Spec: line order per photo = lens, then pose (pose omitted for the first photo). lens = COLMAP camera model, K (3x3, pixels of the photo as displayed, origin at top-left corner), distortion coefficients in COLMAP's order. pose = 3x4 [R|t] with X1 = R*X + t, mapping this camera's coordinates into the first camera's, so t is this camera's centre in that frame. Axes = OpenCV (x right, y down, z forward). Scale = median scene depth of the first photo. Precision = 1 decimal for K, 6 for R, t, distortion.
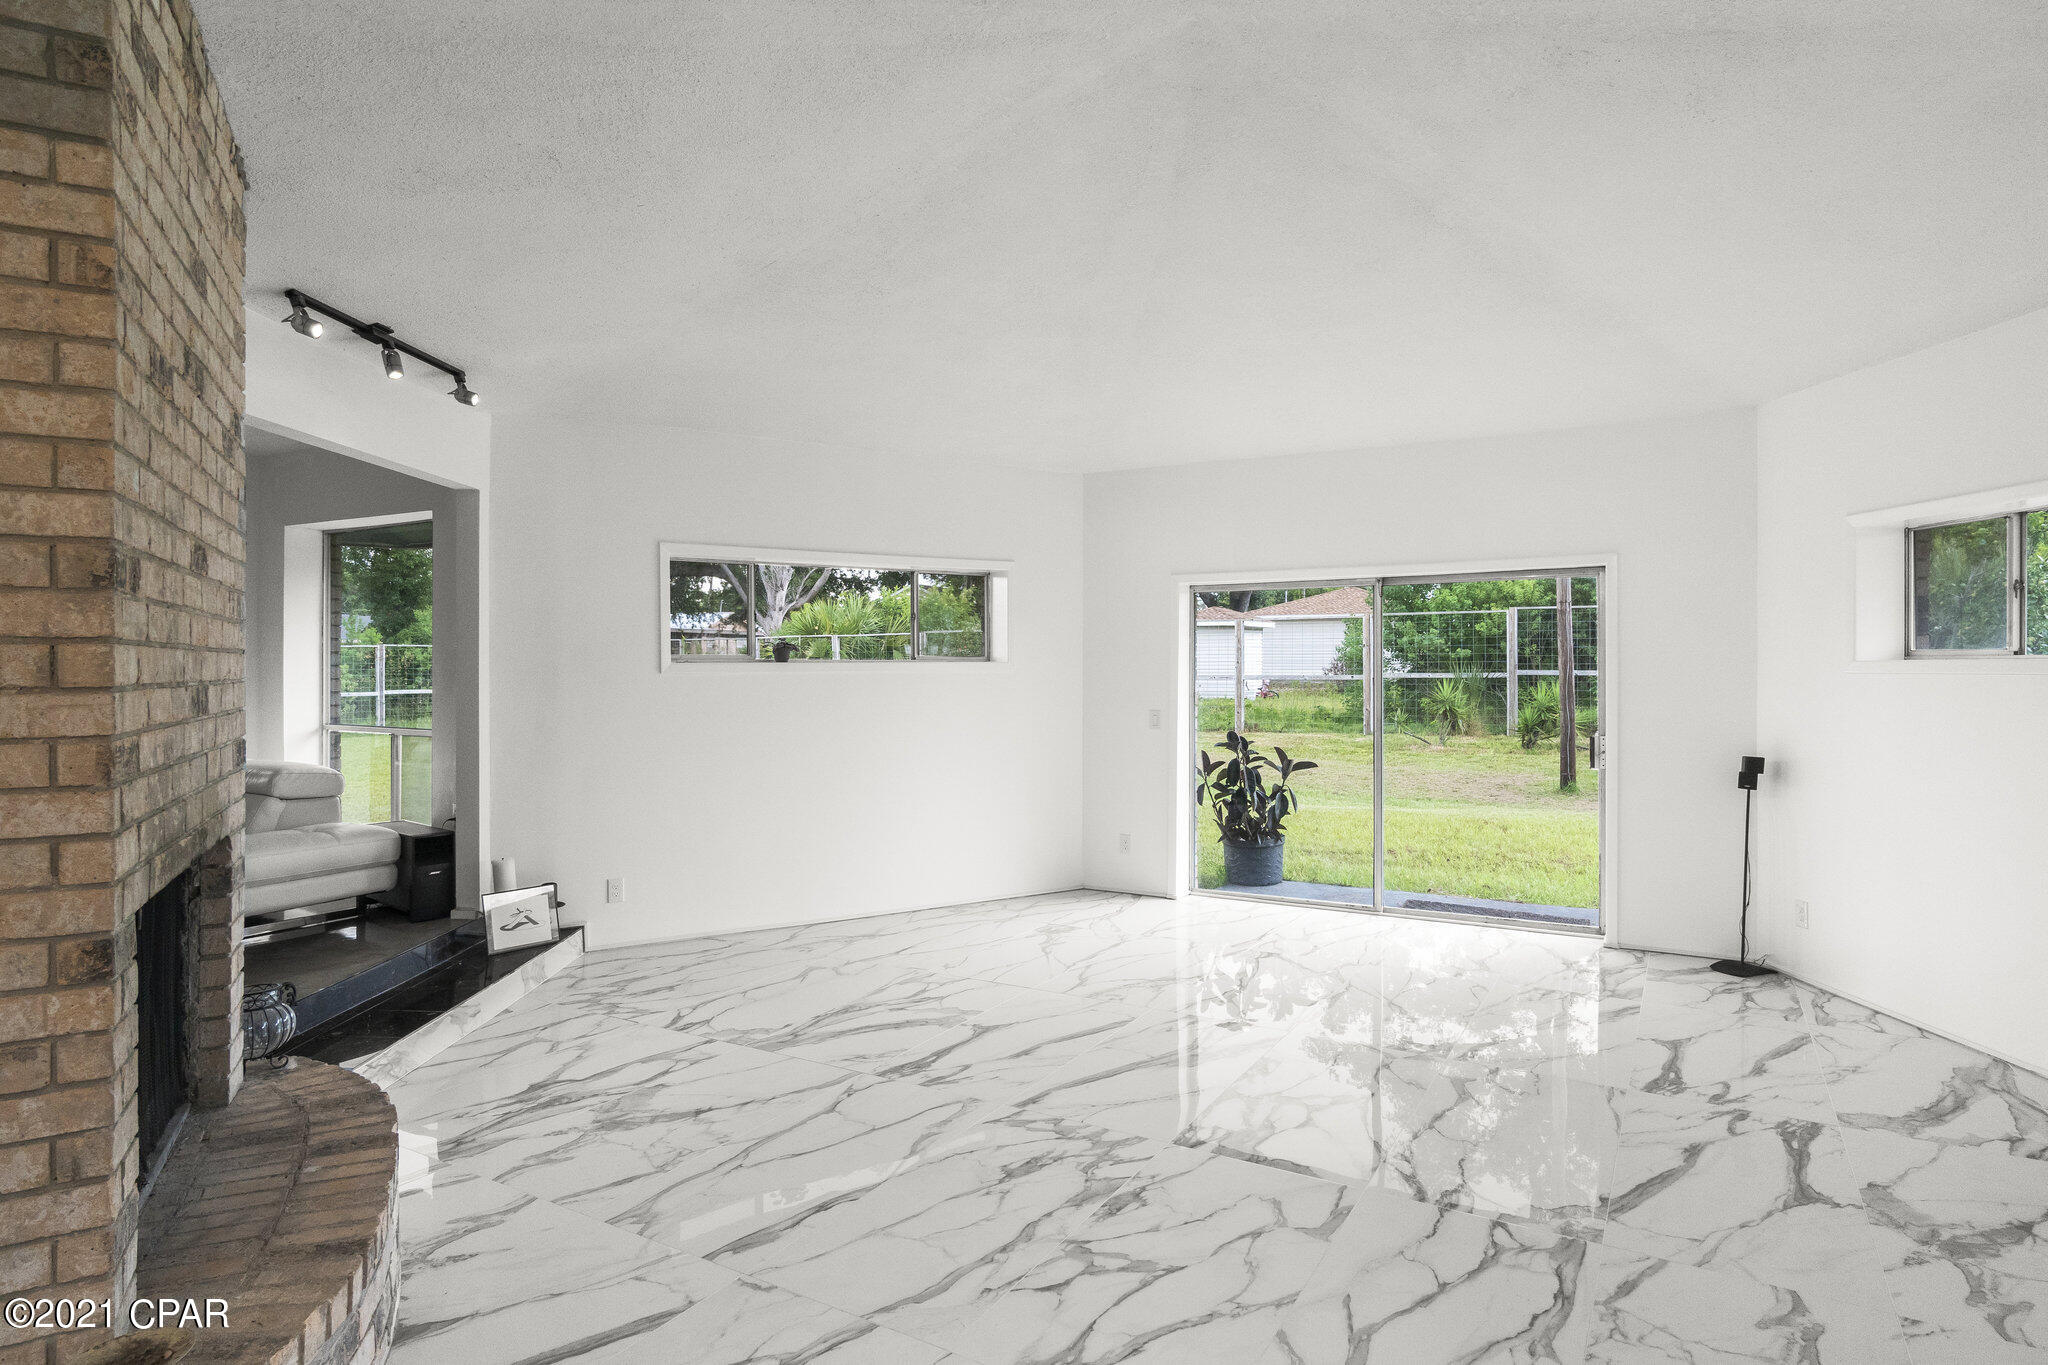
lens RADIAL K [[1136.0, 0, 1026.7], [0, 1136.0, 675.9], [0, 0, 1]] dist [-0.008502, 0.001334]
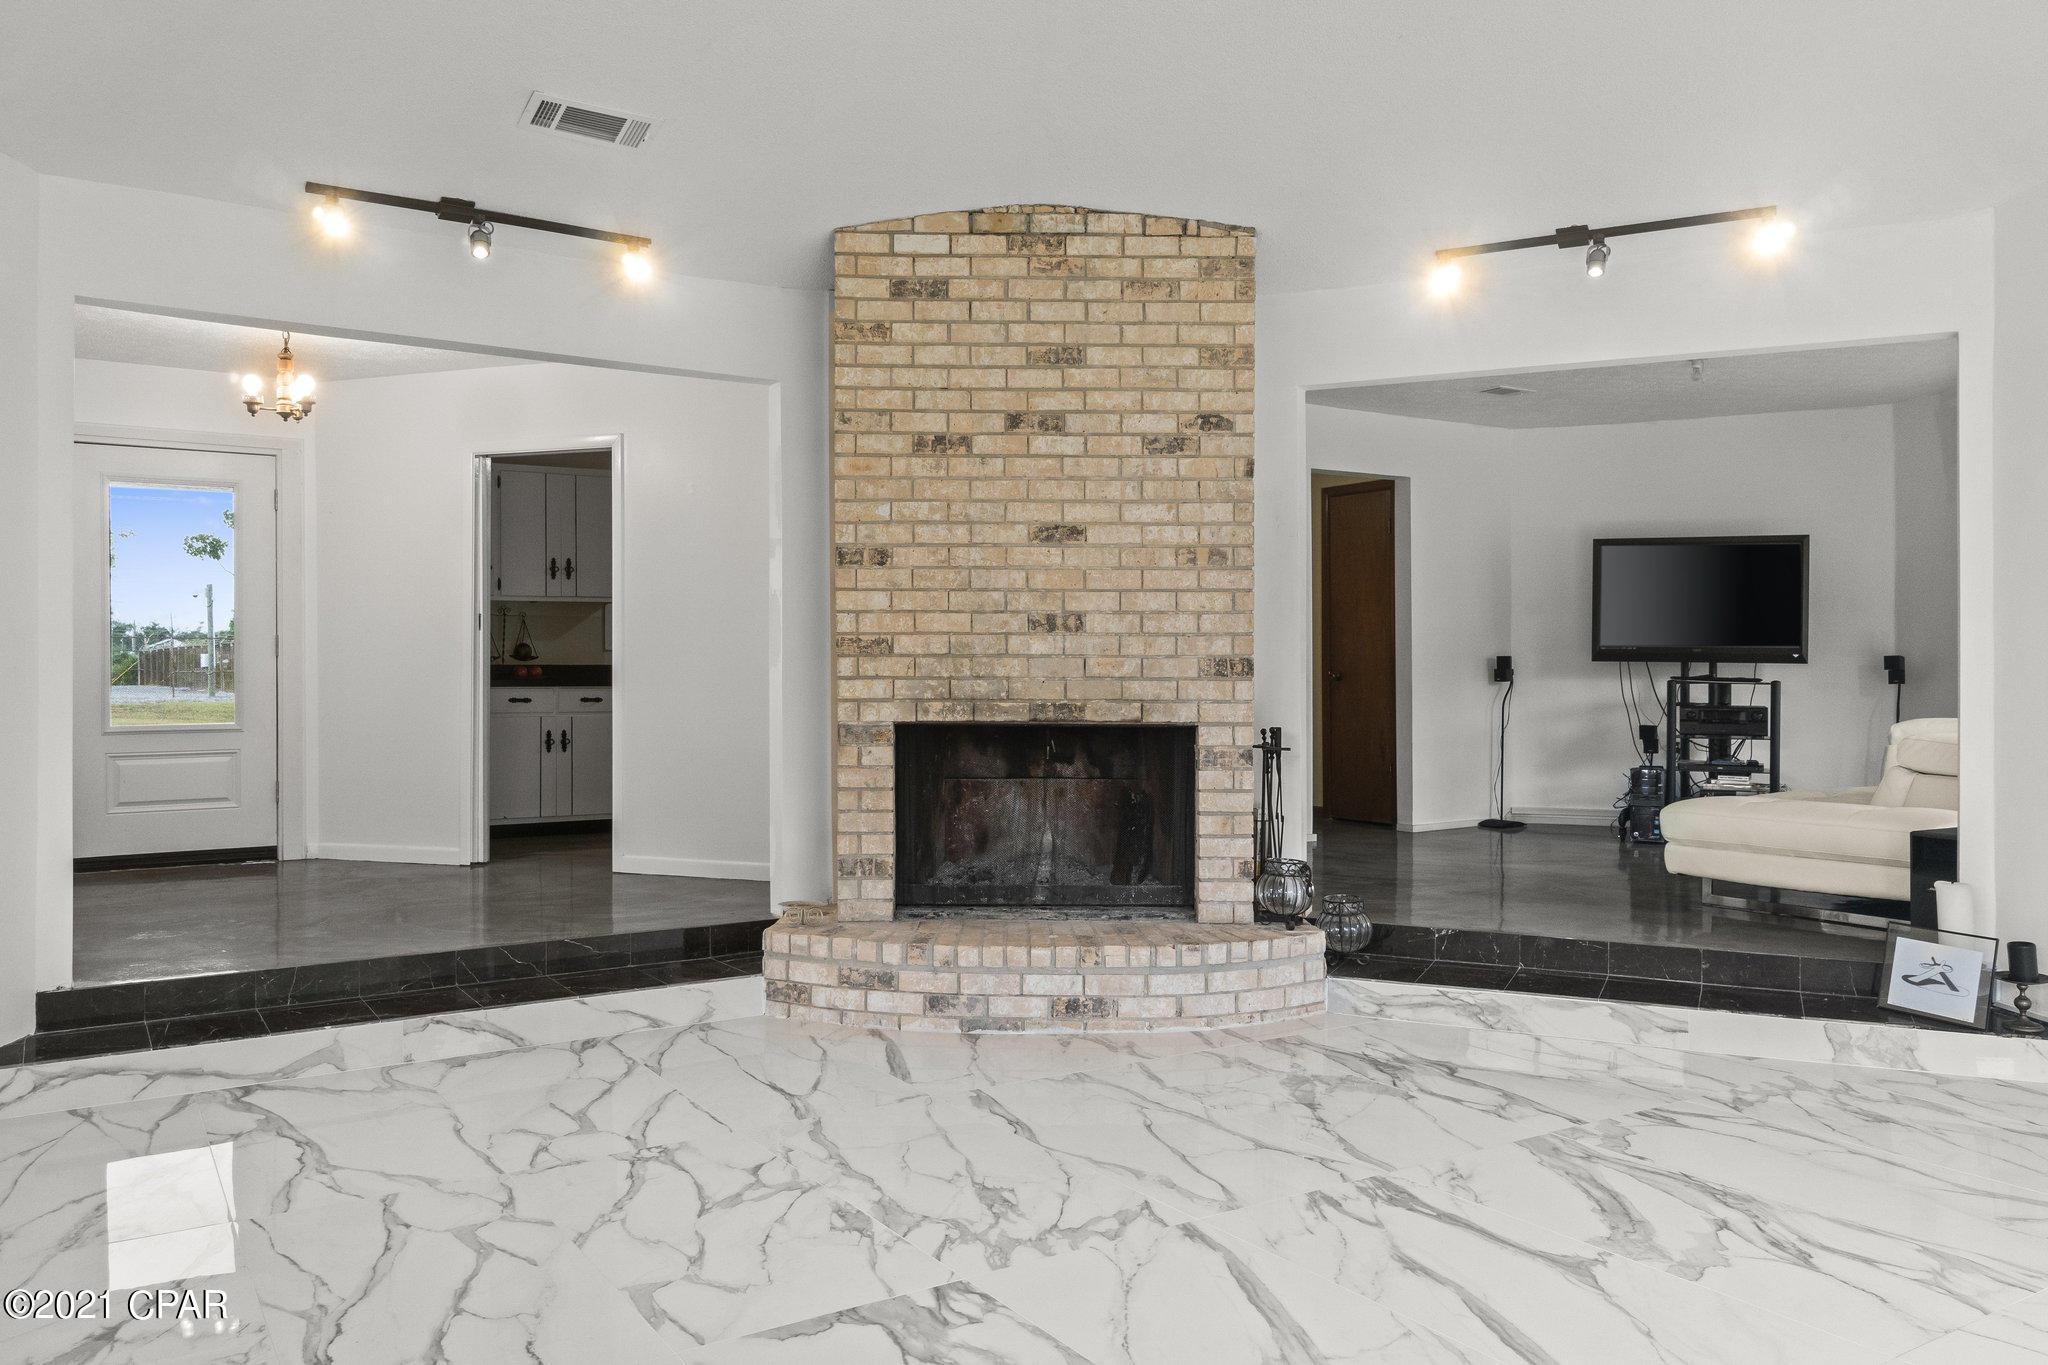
lens RADIAL K [[1493.9, 0, 1024.0], [0, 1493.9, 682.5], [0, 0, 1]] dist [-0.004299, -0.000647]
pose [[-0.448296, 0.006602, -0.893861, 0.856991], [-0.009228, 0.999885, 0.012013, 0.059522], [0.893838, 0.013634, -0.448183, 1.385774]]
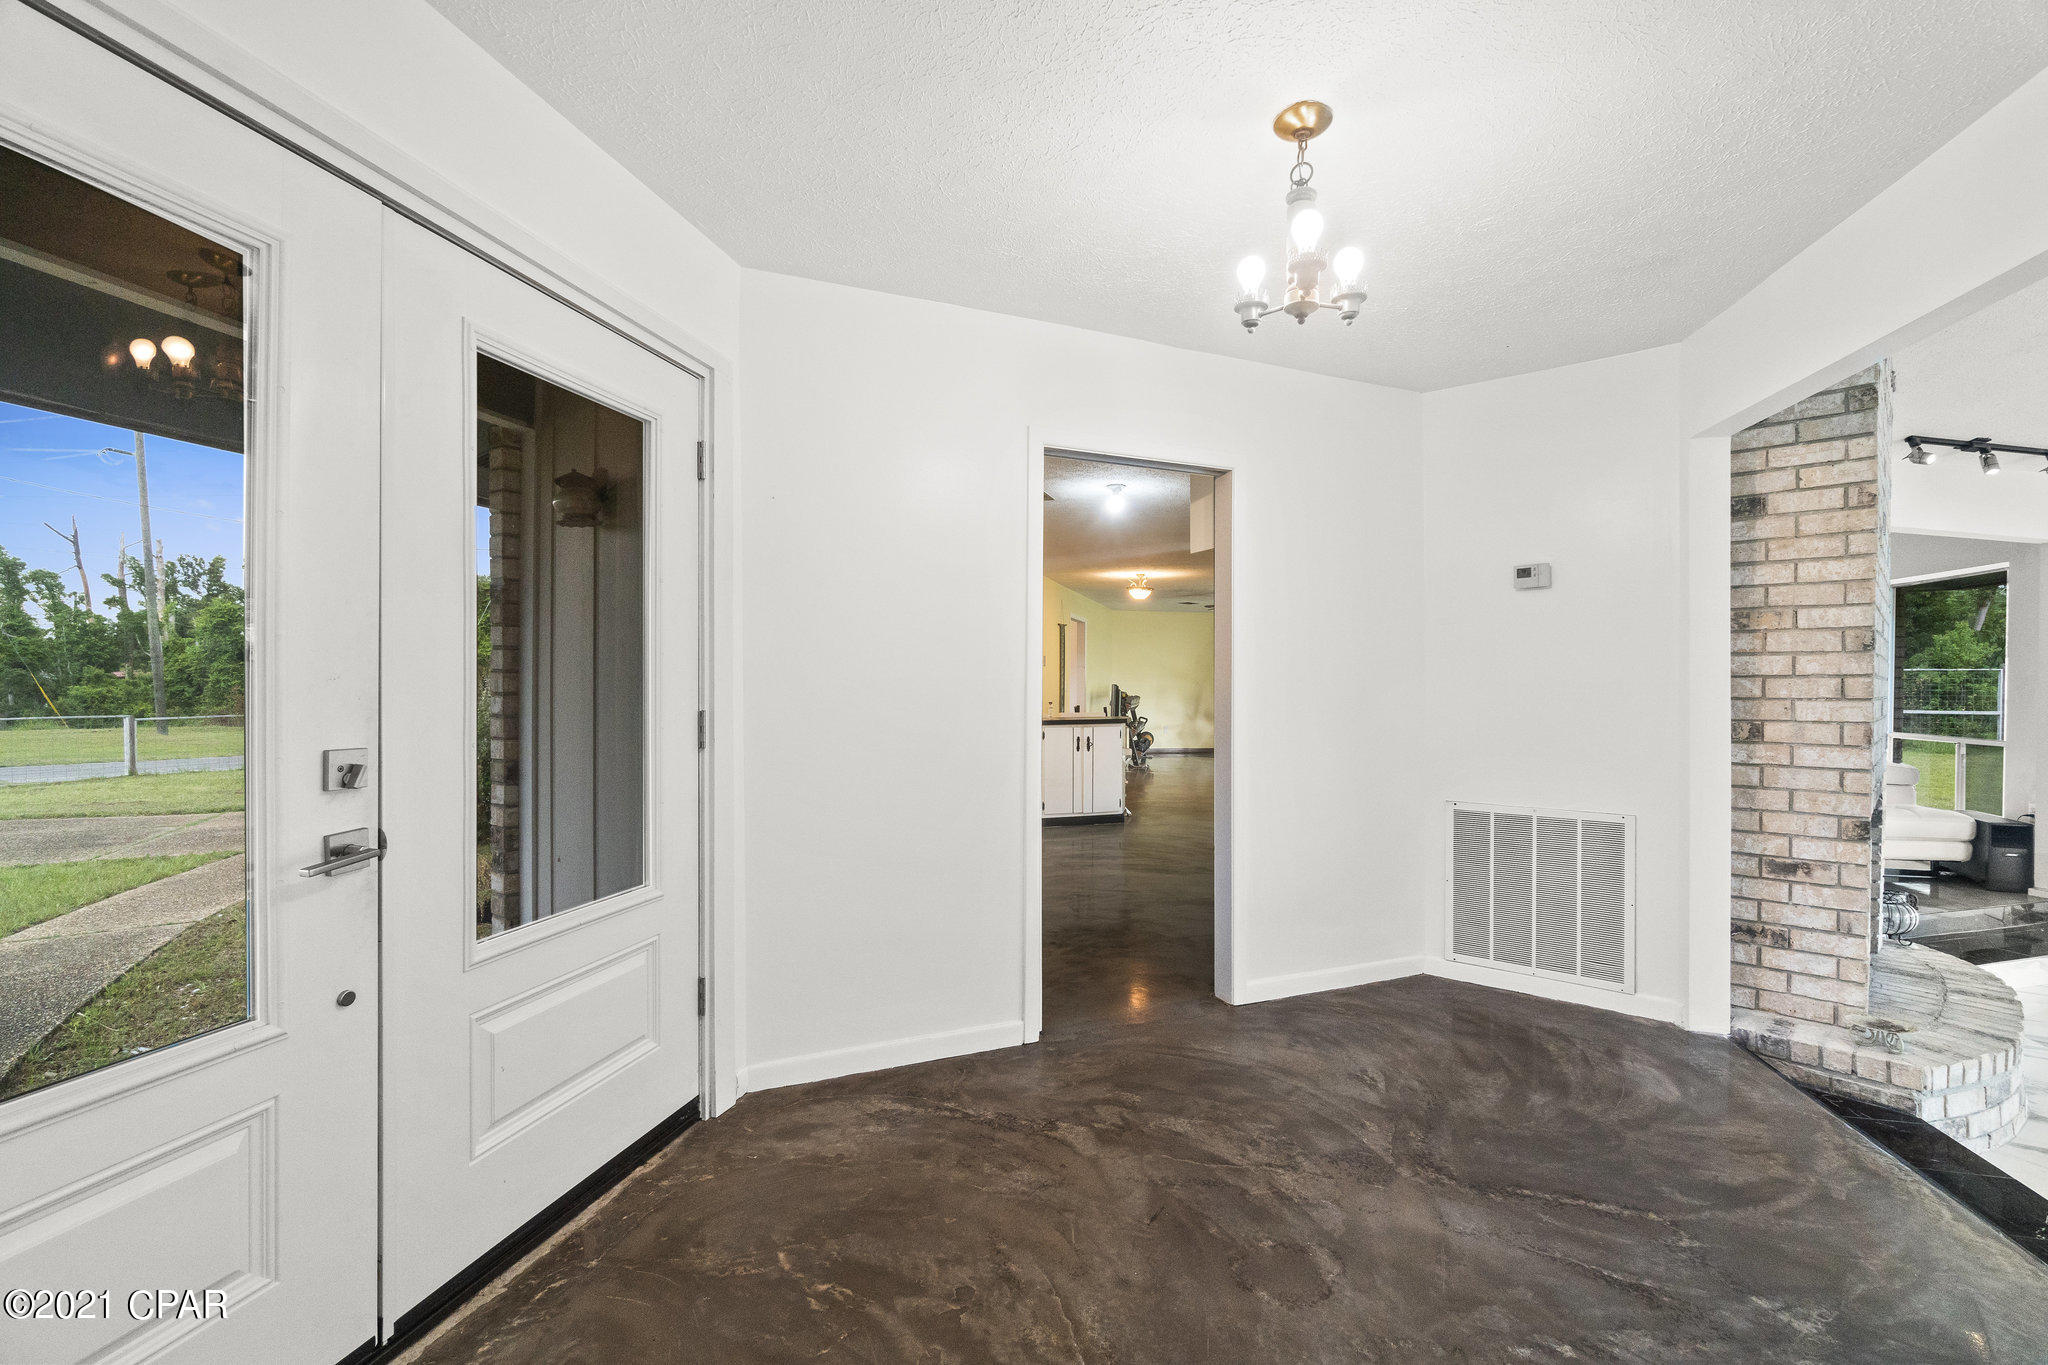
lens RADIAL K [[890.4, 0, 1028.5], [0, 890.4, 688.7], [0, 0, 1]] dist [0.000129, -0.000263]
pose [[0.288585, 0.008370, -0.957418, 0.152518], [-0.014211, 0.999889, 0.004457, 0.003407], [0.957349, 0.012320, 0.288672, -0.483803]]
